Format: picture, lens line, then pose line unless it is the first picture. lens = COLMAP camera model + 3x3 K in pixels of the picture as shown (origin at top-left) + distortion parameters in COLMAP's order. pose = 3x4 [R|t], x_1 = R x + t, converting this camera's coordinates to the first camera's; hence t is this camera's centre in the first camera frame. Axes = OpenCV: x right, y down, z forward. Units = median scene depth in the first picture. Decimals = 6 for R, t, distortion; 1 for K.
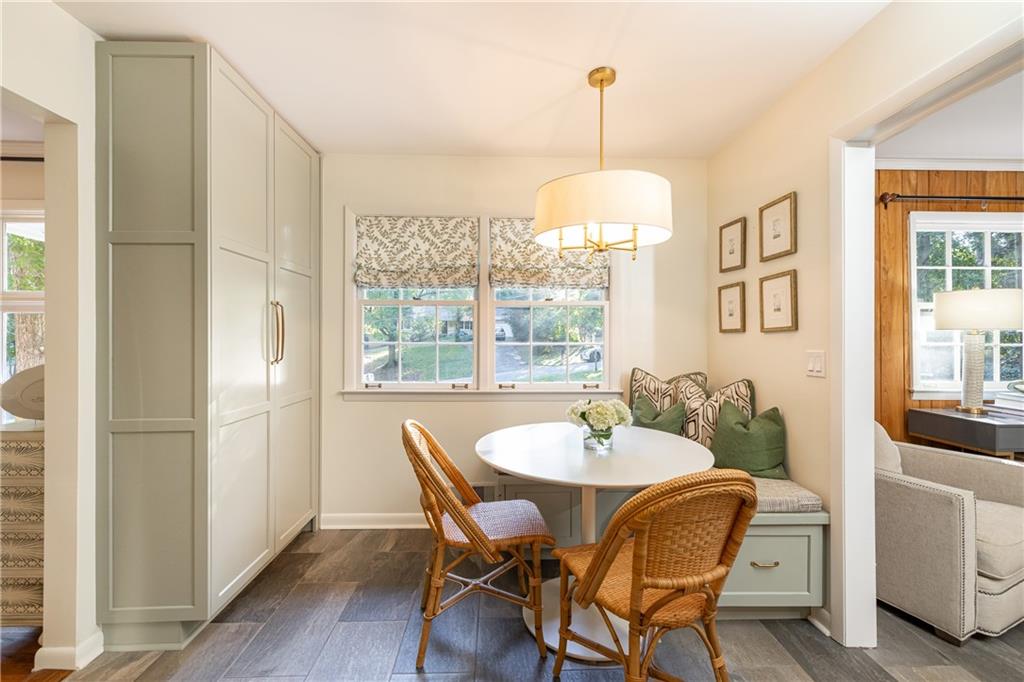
lens RADIAL K [[418.8, 0, 518.4], [0, 418.8, 338.9], [0, 0, 1]] dist [0.001947, 0.000672]
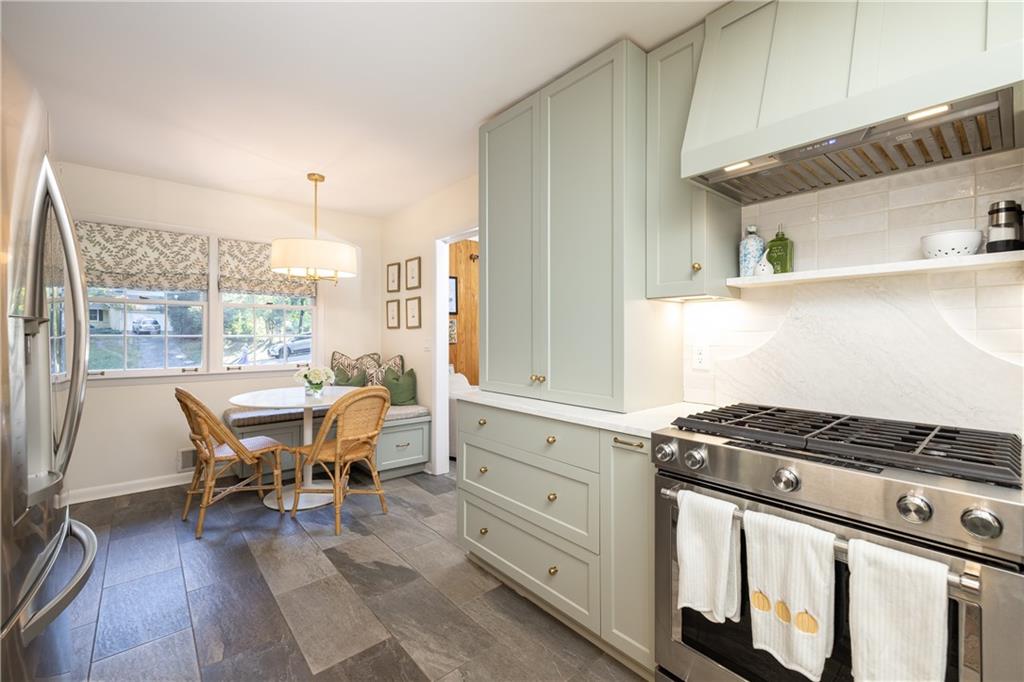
lens RADIAL K [[418.8, 0, 491.3], [0, 418.8, 332.5], [0, 0, 1]] dist [0.001947, 0.000672]
pose [[0.800395, 0.000536, 0.599473, -0.189360], [0.000646, 0.999998, -0.001756, 0.003959], [-0.599472, 0.001793, 0.800393, -0.594680]]
